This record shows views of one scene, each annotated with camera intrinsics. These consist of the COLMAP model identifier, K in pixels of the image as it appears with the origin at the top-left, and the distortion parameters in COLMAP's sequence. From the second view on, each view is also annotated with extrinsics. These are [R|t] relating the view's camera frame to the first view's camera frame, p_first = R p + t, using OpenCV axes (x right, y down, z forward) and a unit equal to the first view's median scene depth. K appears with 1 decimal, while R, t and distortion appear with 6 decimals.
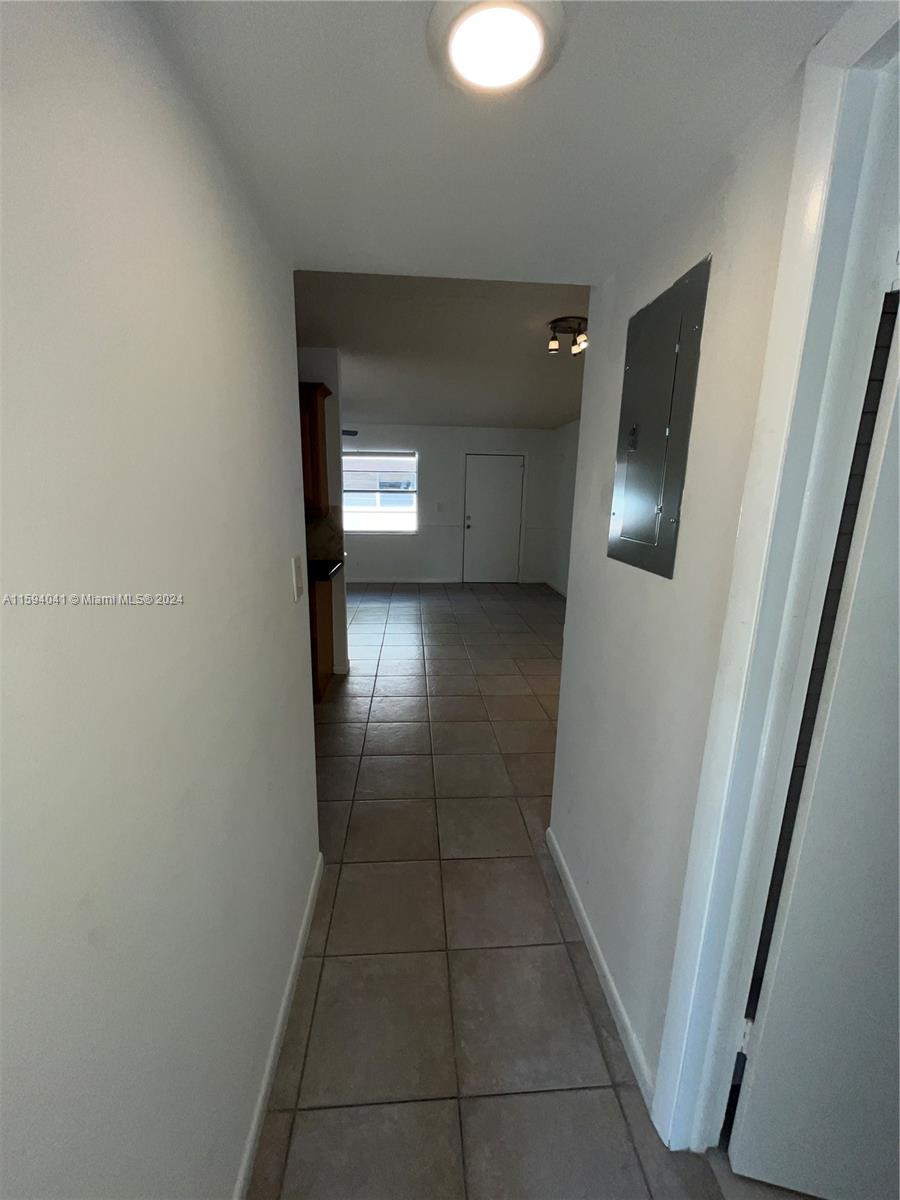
lens RADIAL K [[484.8, 0, 450.0], [0, 484.8, 600.0], [0, 0, 1]] dist [-0.003917, -0.000161]
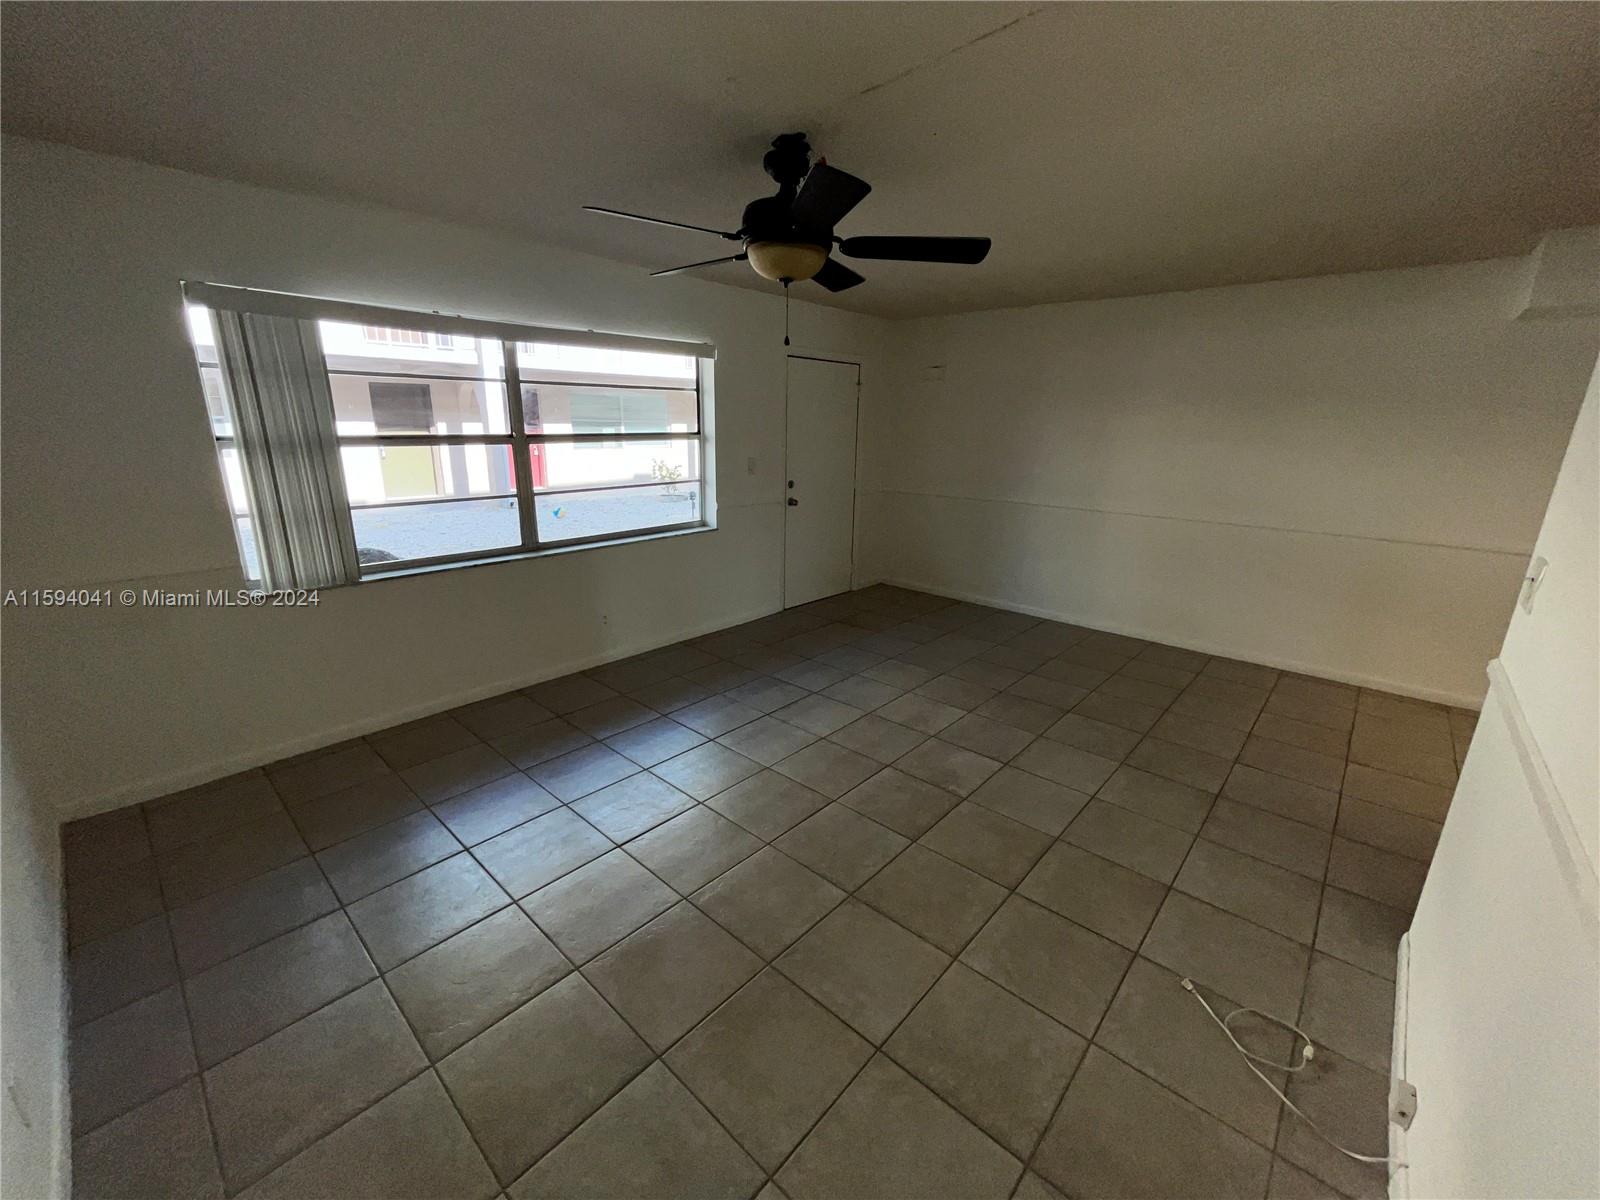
lens RADIAL K [[646.4, 0, 796.7], [0, 646.4, 601.9], [0, 0, 1]] dist [-0.003917, -0.000161]
pose [[0.734822, -0.191255, 0.650737, -0.421014], [0.144081, 0.981540, 0.125781, -0.133479], [-0.662780, 0.001332, 0.748813, 0.490852]]
